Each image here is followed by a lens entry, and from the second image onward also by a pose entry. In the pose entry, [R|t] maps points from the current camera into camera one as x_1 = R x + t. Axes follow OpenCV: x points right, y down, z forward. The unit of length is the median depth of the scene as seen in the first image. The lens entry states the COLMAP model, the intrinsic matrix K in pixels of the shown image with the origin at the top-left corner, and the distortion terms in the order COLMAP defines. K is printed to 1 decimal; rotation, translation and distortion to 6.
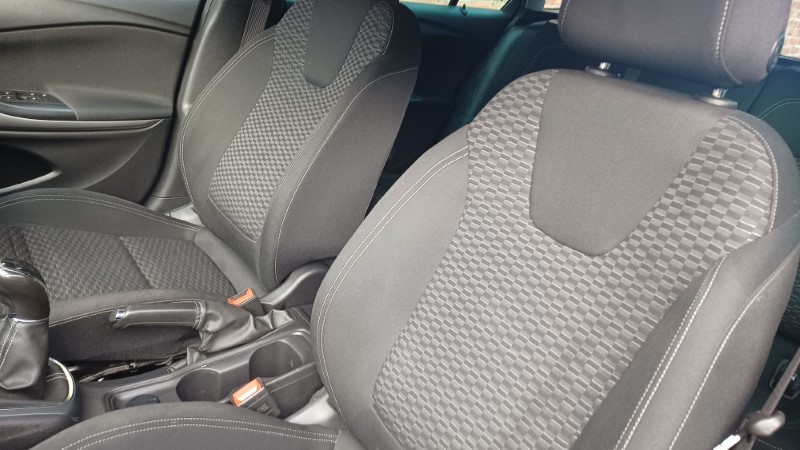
lens RADIAL K [[554.2, 0, 400.0], [0, 554.2, 225.0], [0, 0, 1]] dist [0.006500, -0.025266]
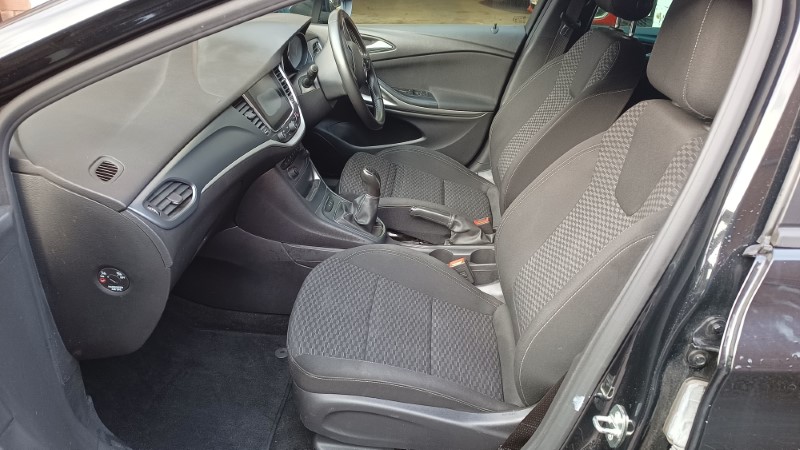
lens RADIAL K [[554.2, 0, 400.0], [0, 554.2, 225.0], [0, 0, 1]] dist [0.006500, -0.025266]
pose [[0.749014, 0.204349, -0.630254, 0.639193], [-0.199387, 0.976673, 0.079711, 0.062662], [0.631841, 0.065959, 0.772286, -0.489890]]
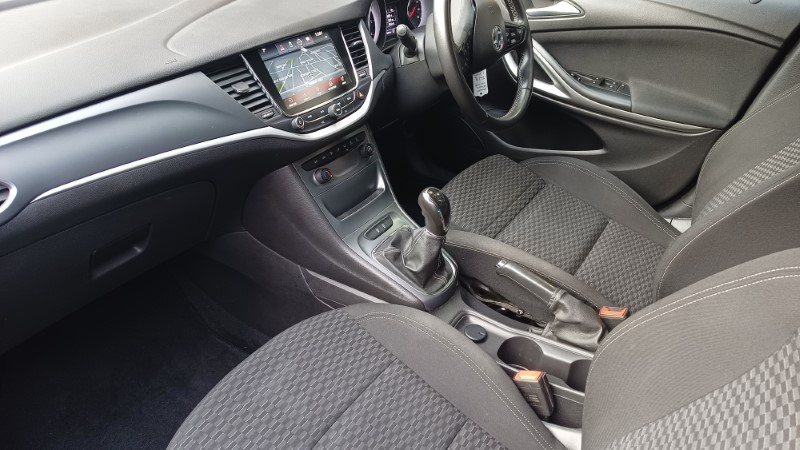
lens RADIAL K [[554.2, 0, 400.0], [0, 554.2, 225.0], [0, 0, 1]] dist [0.006500, -0.025266]
pose [[0.339356, 0.377140, -0.861744, 0.426689], [-0.348914, 0.901223, 0.257015, -0.147559], [0.873554, 0.213455, 0.437425, 0.200361]]
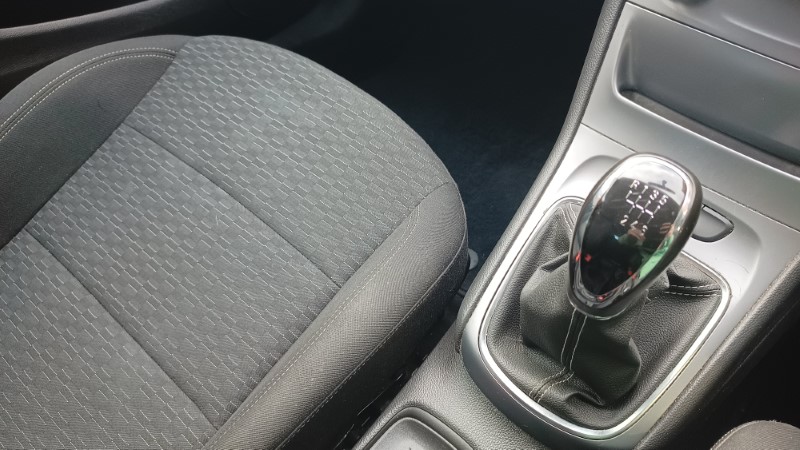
lens RADIAL K [[613.6, 0, 398.5], [0, 613.6, 234.5], [0, 0, 1]] dist [0.030673, 0.000106]
pose [[-0.962460, 0.030805, -0.269671, -0.273303], [-0.248030, 0.303706, 0.919915, -0.224482], [0.110239, 0.952268, -0.284664, 0.827934]]
